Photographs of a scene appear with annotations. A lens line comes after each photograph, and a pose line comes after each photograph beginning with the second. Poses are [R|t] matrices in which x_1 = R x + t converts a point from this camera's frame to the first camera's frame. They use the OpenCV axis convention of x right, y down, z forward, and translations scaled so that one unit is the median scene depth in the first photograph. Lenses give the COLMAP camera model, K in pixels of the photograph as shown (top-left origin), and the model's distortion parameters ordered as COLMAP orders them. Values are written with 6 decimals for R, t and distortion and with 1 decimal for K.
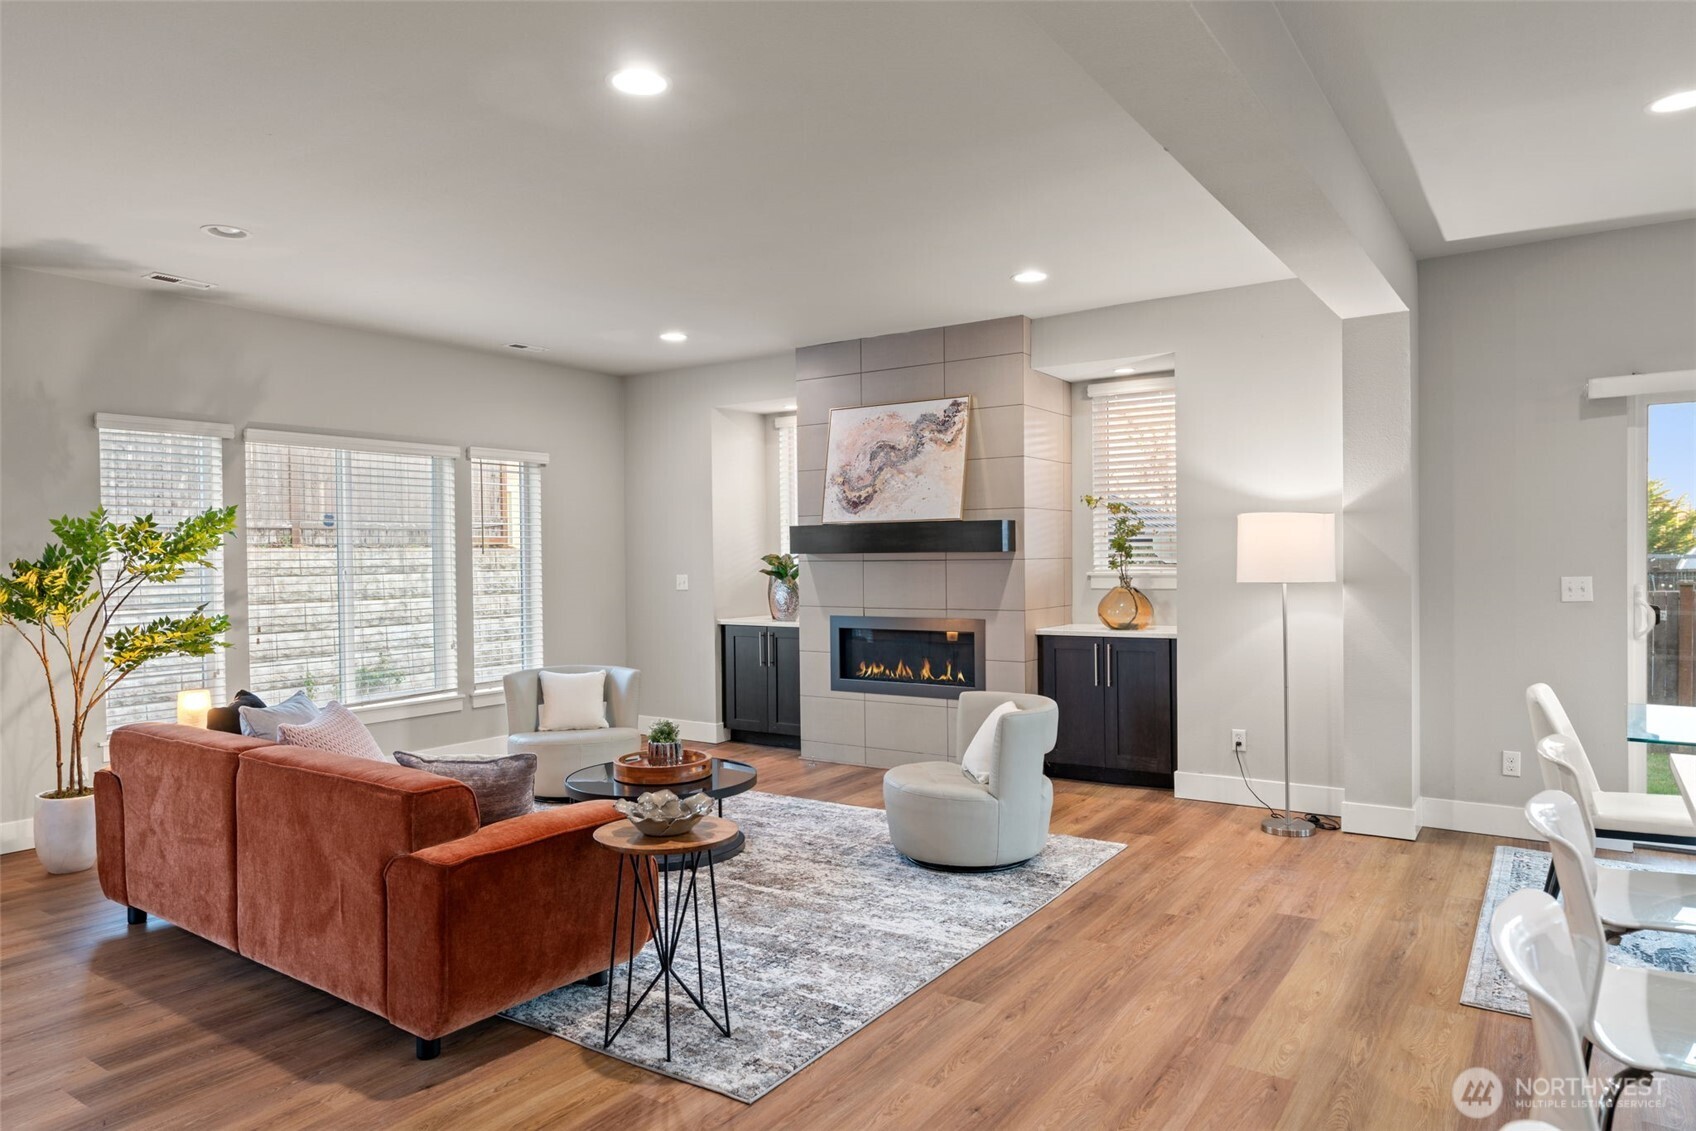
lens RADIAL K [[1051.8, 0, 843.6], [0, 1051.8, 570.1], [0, 0, 1]] dist [-0.005827, -0.002116]
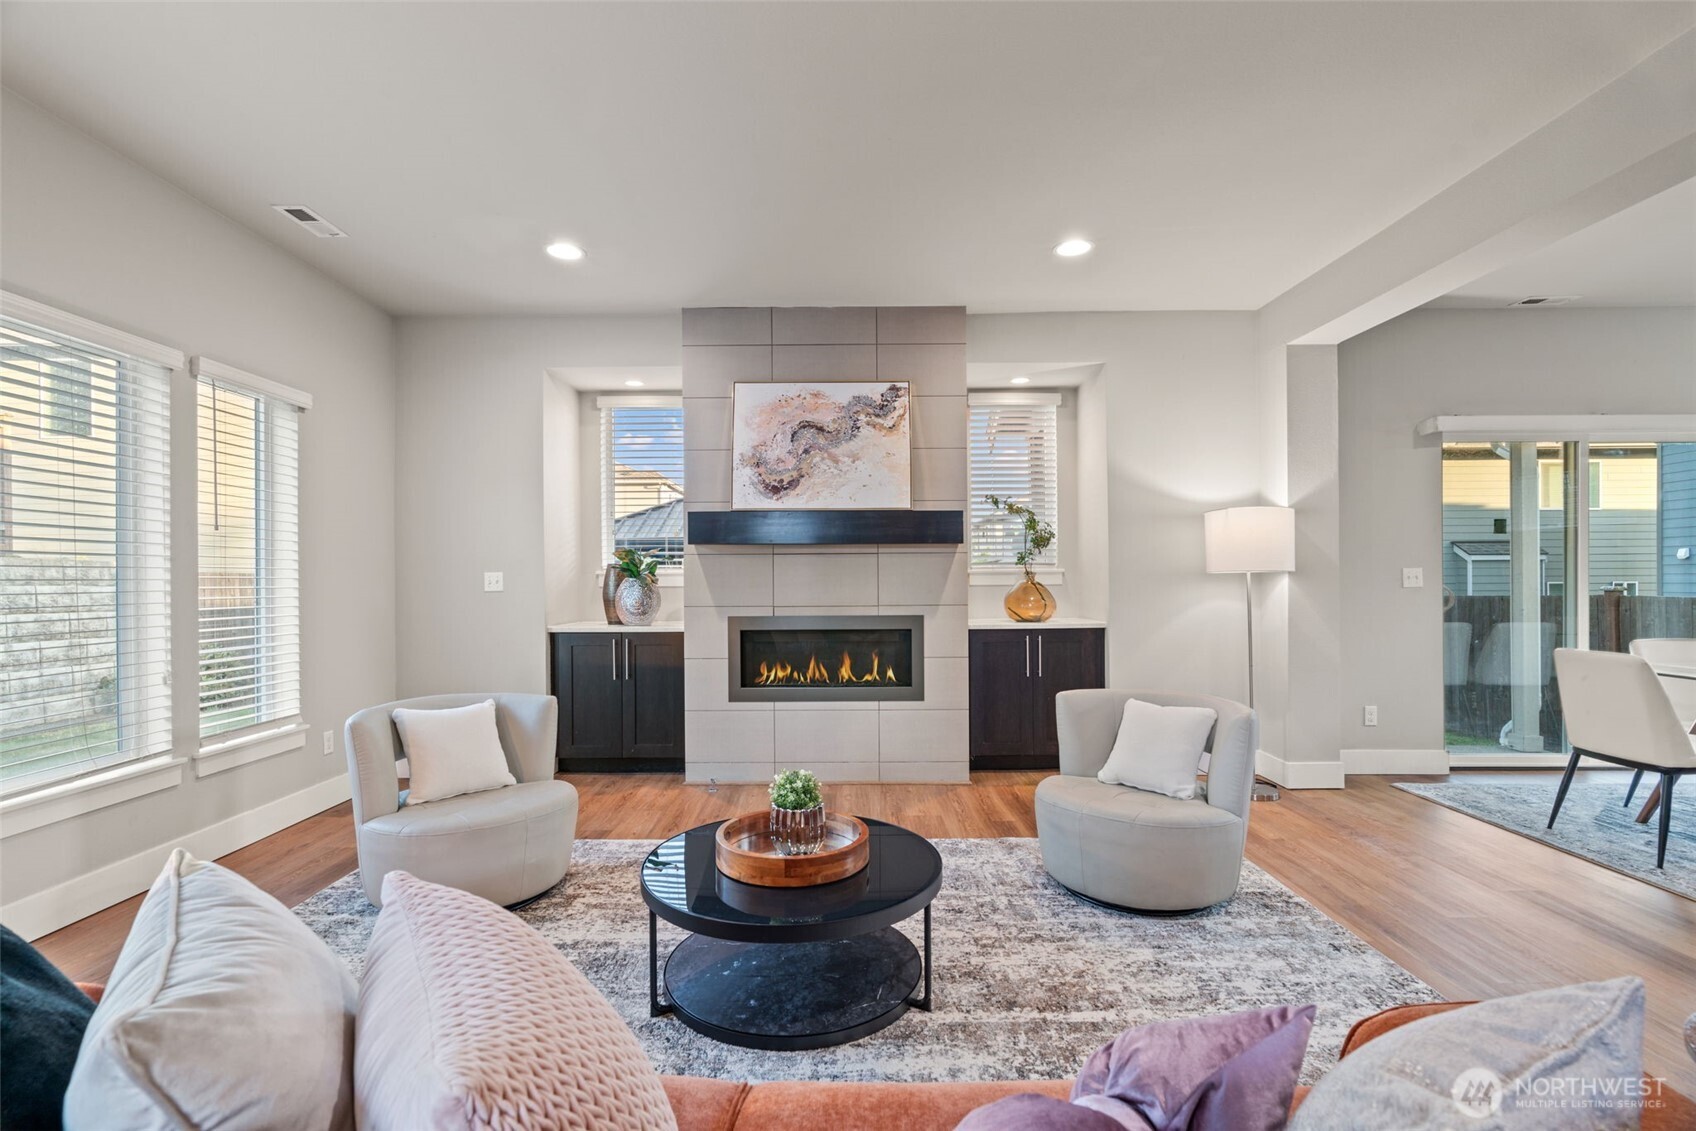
lens RADIAL K [[754.4, 0, 834.6], [0, 754.4, 583.4], [0, 0, 1]] dist [-0.008813, 0.001648]
pose [[0.832329, 0.002963, 0.554273, -0.315267], [0.002986, 0.999947, -0.009830, 0.024415], [-0.554273, 0.009837, 0.832277, 0.466444]]
